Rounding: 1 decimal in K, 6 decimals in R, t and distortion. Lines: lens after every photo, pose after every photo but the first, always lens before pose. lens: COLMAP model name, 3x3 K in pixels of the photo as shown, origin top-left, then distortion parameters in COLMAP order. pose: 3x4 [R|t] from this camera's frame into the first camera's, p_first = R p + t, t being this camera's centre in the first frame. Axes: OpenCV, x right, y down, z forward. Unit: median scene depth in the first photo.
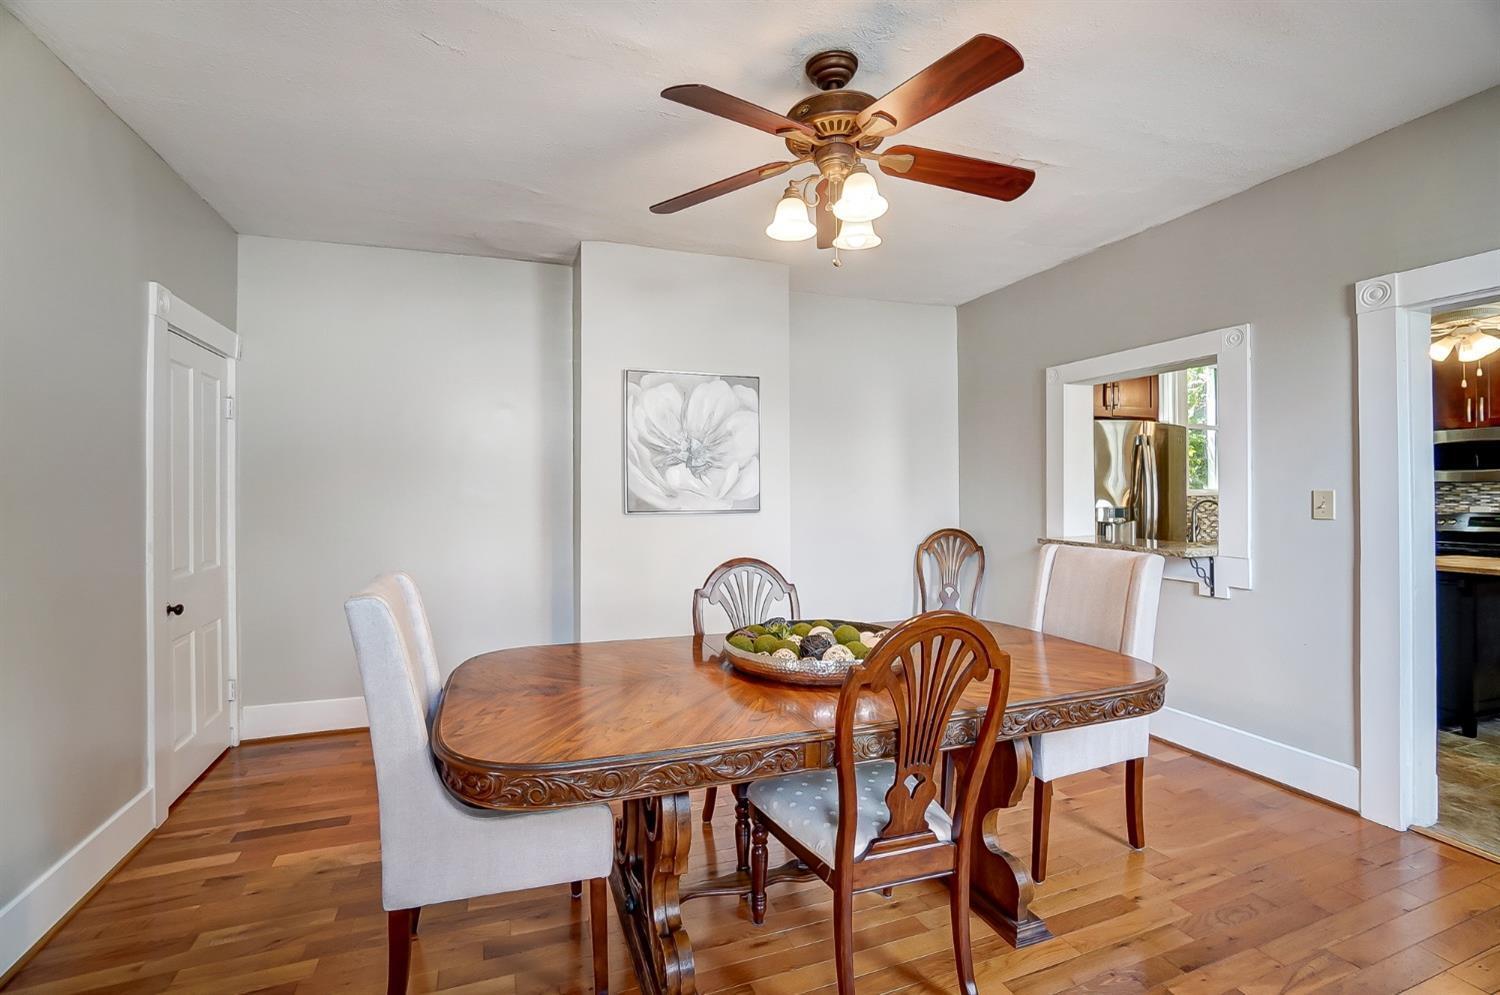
lens RADIAL K [[658.4, 0, 751.2], [0, 658.4, 492.8], [0, 0, 1]] dist [-0.002589, -0.000200]
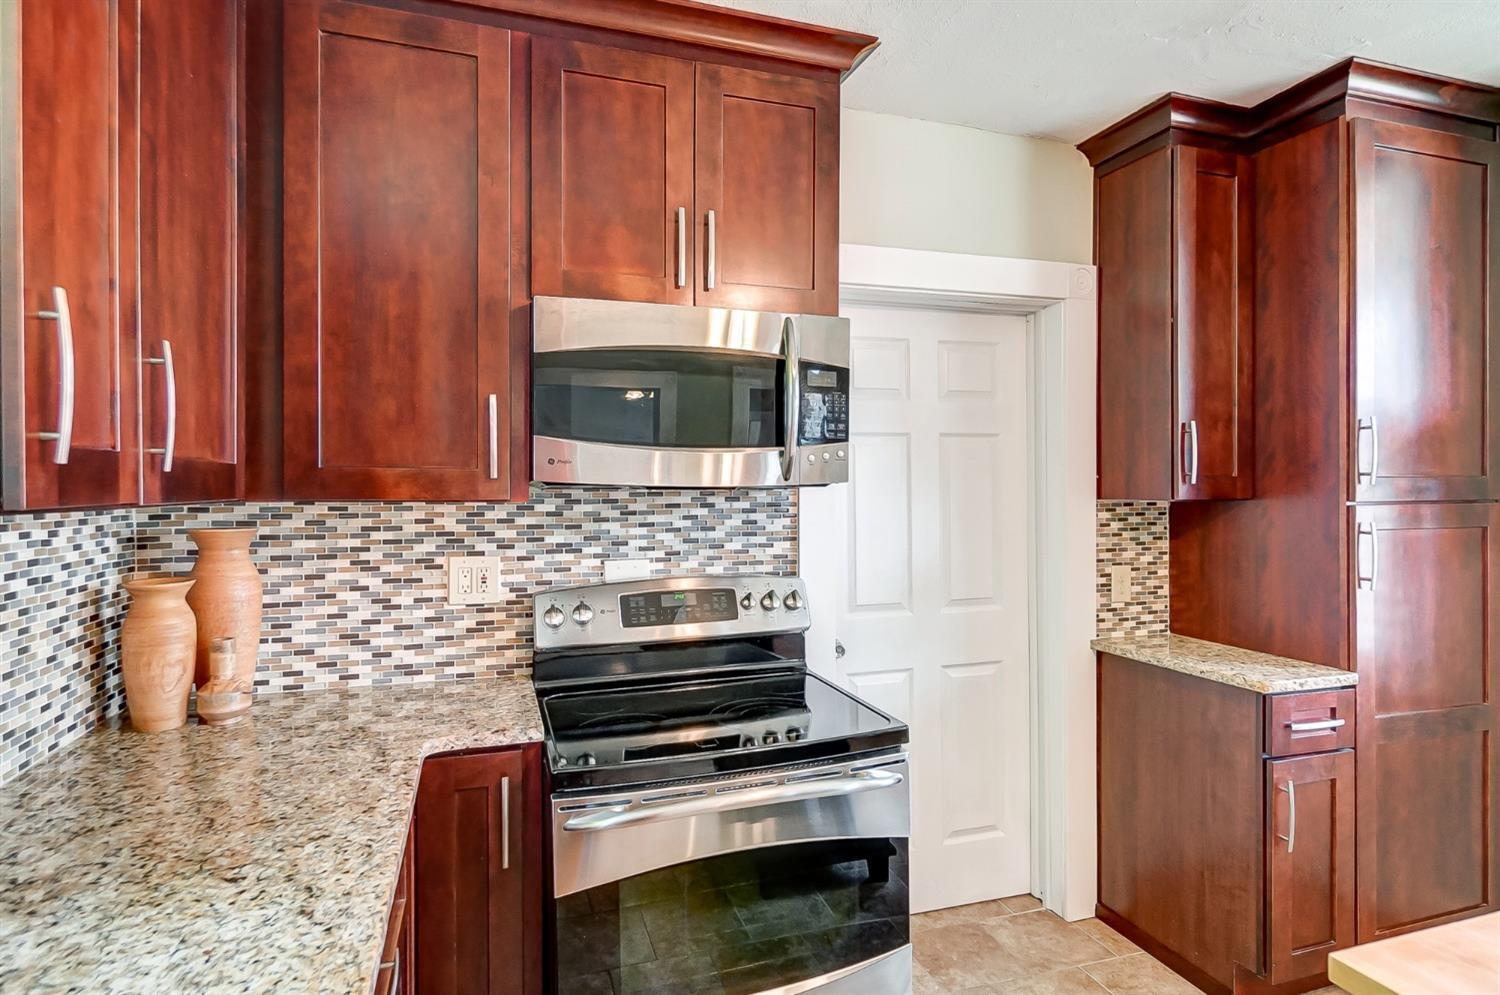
lens RADIAL K [[806.7, 0, 746.9], [0, 806.7, 494.9], [0, 0, 1]] dist [0.004378, 0.000082]
pose [[0.058243, 0.005553, 0.998287, 0.706730], [0.006439, 0.999962, -0.005938, -0.009569], [-0.998282, 0.006774, 0.058205, 0.909717]]
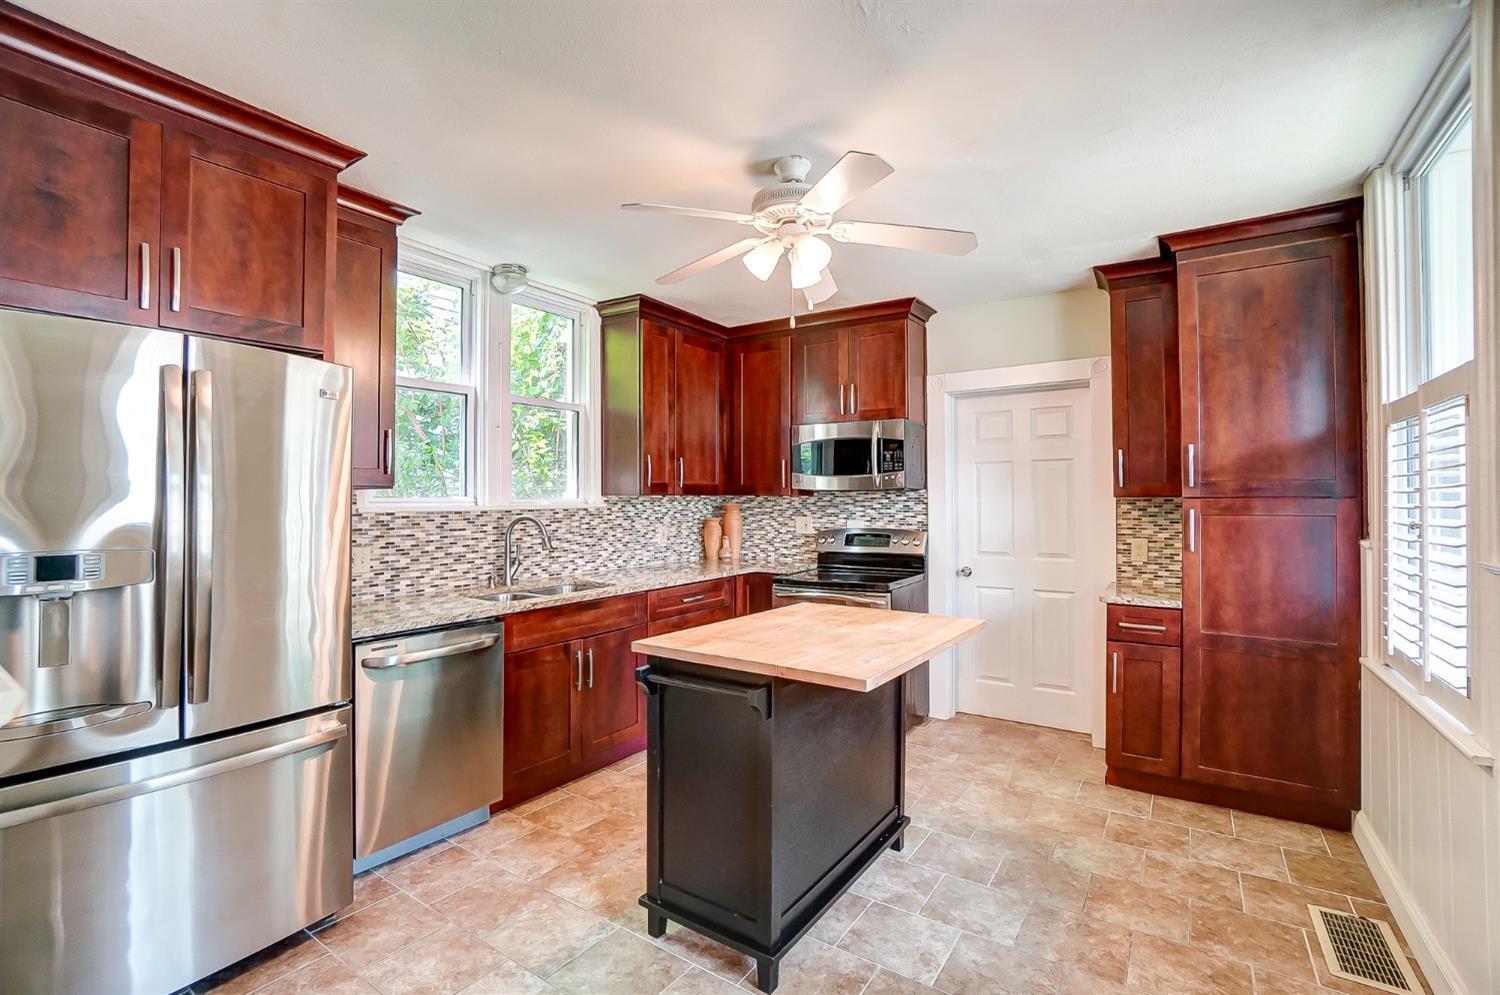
lens RADIAL K [[658.4, 0, 750.7], [0, 658.4, 494.1], [0, 0, 1]] dist [-0.002589, -0.000200]
pose [[0.813633, 0.013096, 0.581232, 0.535299], [-0.005988, 0.999882, -0.014146, 0.000068], [-0.581348, 0.008030, 0.813615, 0.417960]]
